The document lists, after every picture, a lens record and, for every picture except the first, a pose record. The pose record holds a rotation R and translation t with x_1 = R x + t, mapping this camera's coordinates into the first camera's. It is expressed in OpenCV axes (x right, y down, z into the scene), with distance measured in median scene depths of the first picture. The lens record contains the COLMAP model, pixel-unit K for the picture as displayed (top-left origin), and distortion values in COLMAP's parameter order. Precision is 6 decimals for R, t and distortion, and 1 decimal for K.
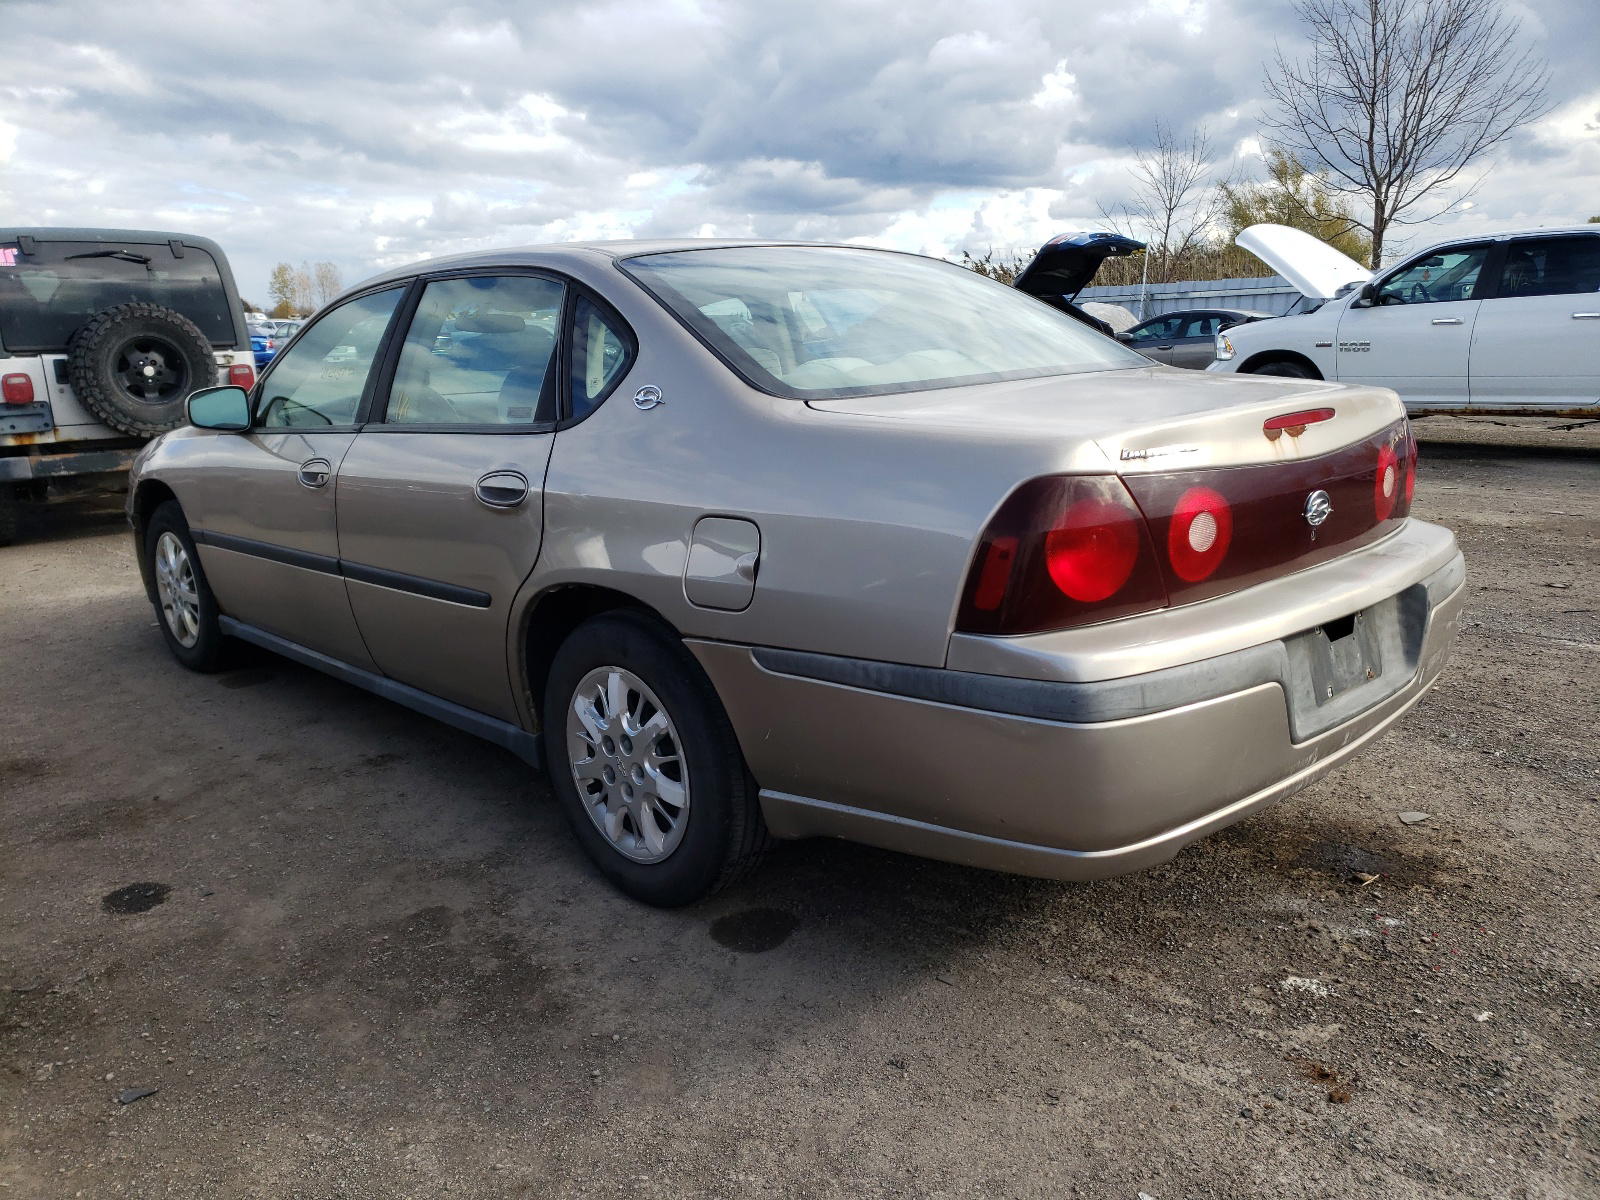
lens RADIAL K [[1202.9, 0, 800.0], [0, 1202.9, 600.0], [0, 0, 1]] dist [0.007260, 0.003838]
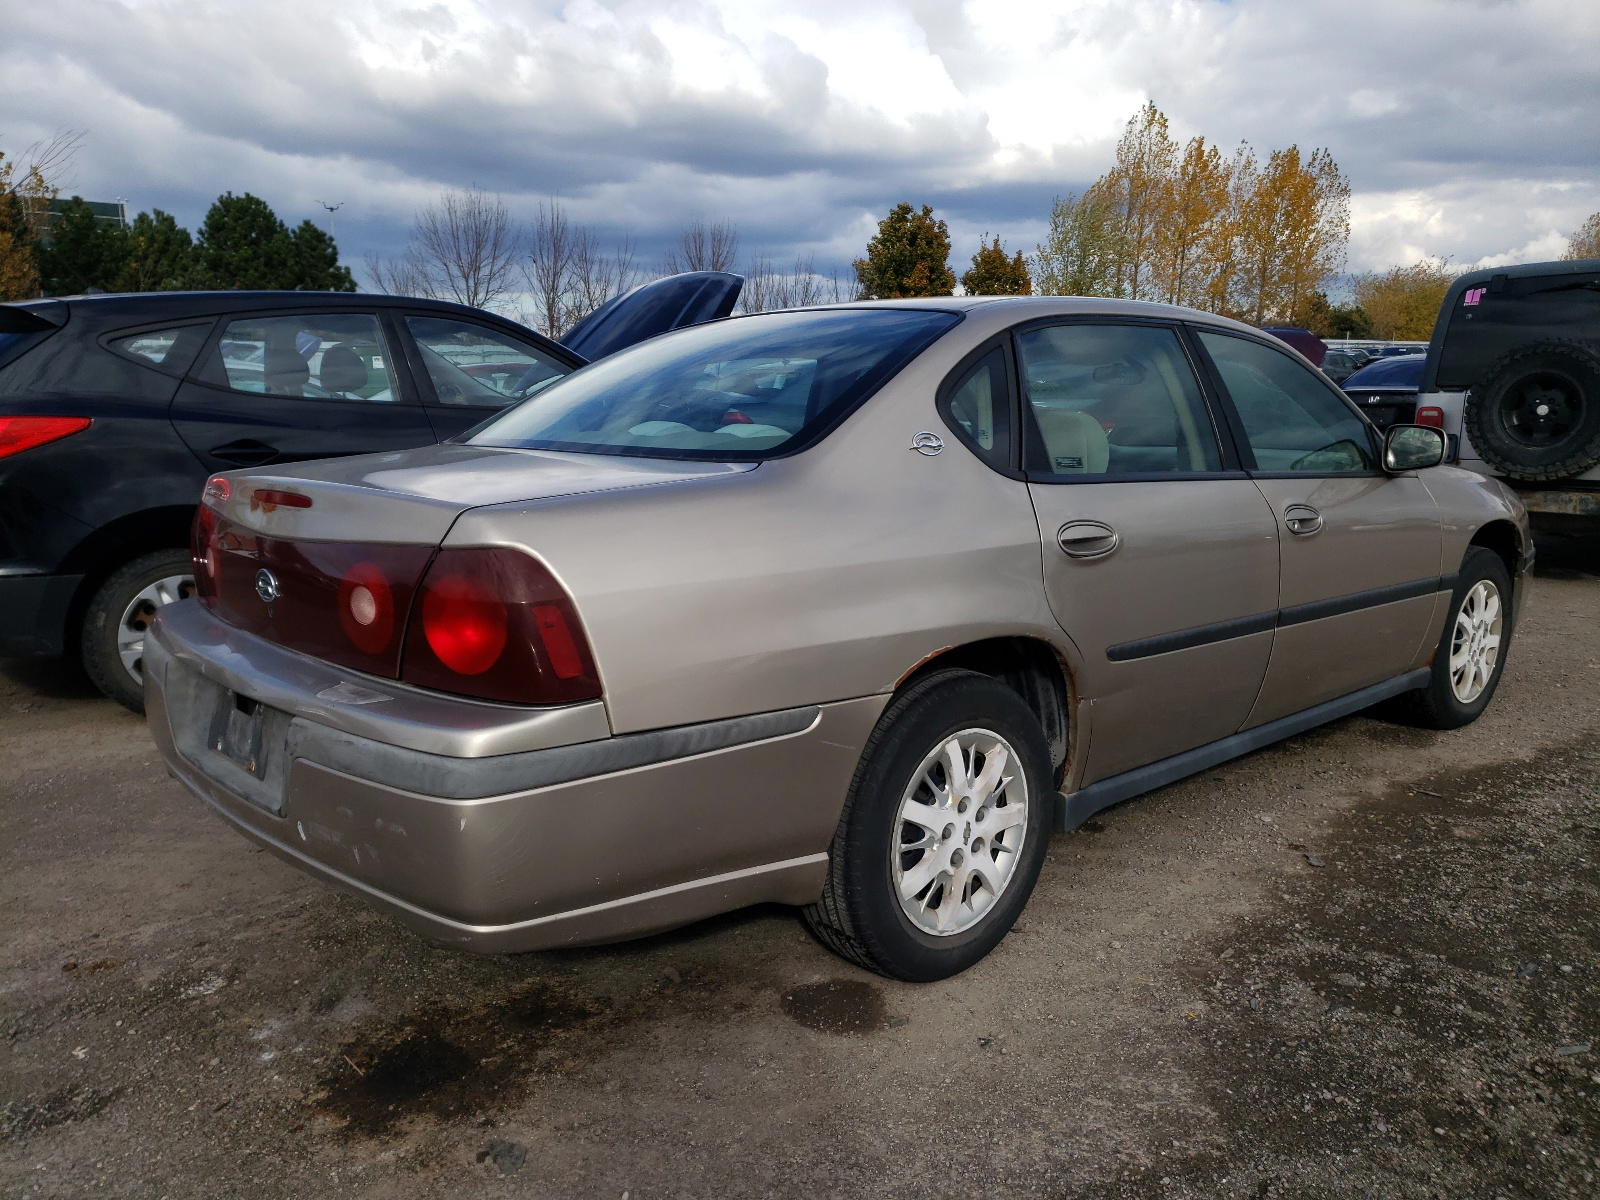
lens RADIAL K [[1231.3, 0, 800.0], [0, 1231.3, 600.0], [0, 0, 1]] dist [0.003652, 0.003035]
pose [[0.003308, 0.194693, -0.980859, 0.799466], [-0.212281, 0.958645, 0.189568, -0.194615], [0.977203, 0.207590, 0.044500, 0.764769]]
